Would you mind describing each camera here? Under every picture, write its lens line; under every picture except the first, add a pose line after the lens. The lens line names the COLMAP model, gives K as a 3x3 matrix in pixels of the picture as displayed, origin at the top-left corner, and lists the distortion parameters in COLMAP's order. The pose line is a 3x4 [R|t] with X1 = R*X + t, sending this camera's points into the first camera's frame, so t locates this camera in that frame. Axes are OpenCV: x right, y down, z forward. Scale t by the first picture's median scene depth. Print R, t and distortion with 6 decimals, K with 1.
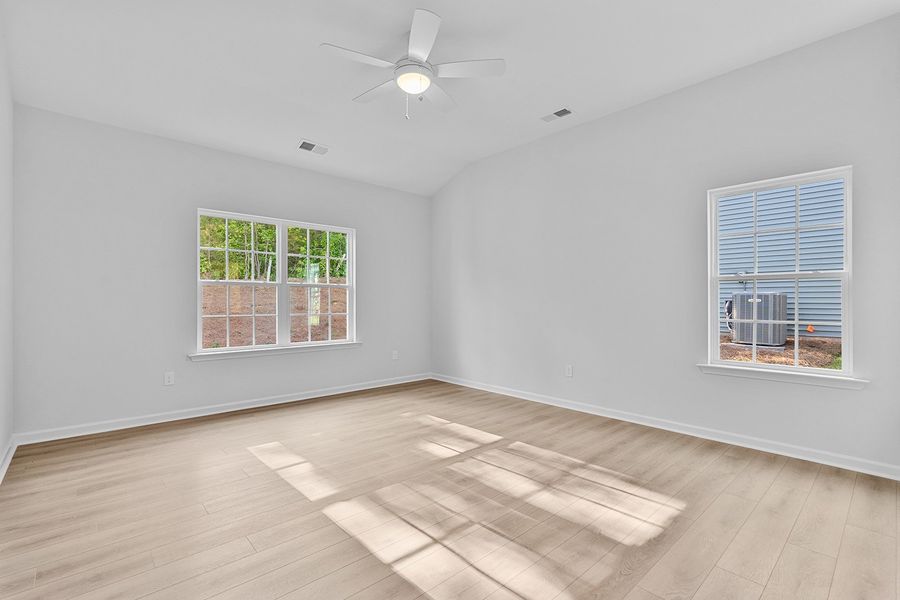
lens RADIAL K [[404.4, 0, 450.9], [0, 404.4, 300.7], [0, 0, 1]] dist [-0.000419, -0.000084]
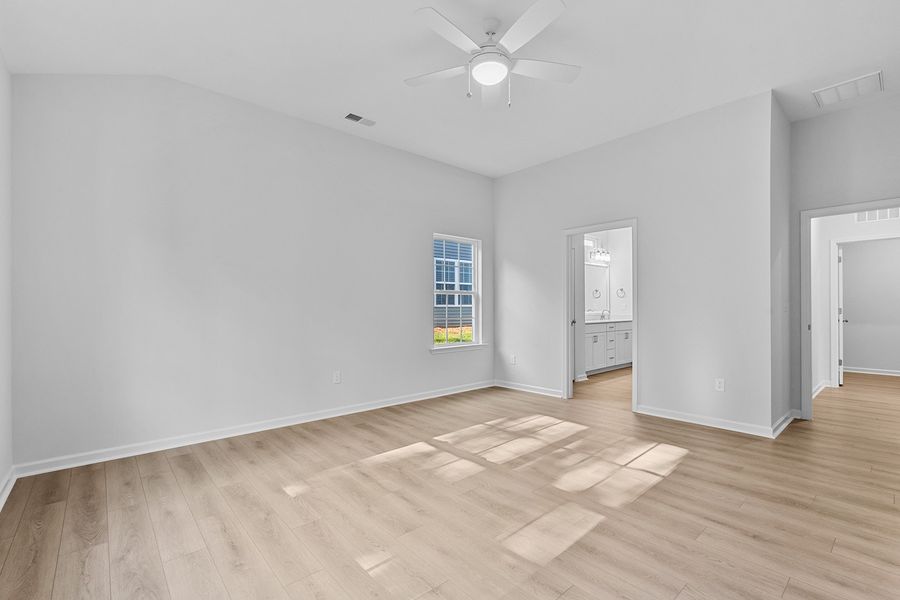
lens RADIAL K [[404.4, 0, 450.9], [0, 404.4, 302.4], [0, 0, 1]] dist [-0.000419, -0.000084]
pose [[0.035929, 0.007128, 0.999329, -0.856274], [0.002295, 0.999971, -0.007215, -0.000412], [-0.999352, 0.002553, 0.035912, 0.872982]]
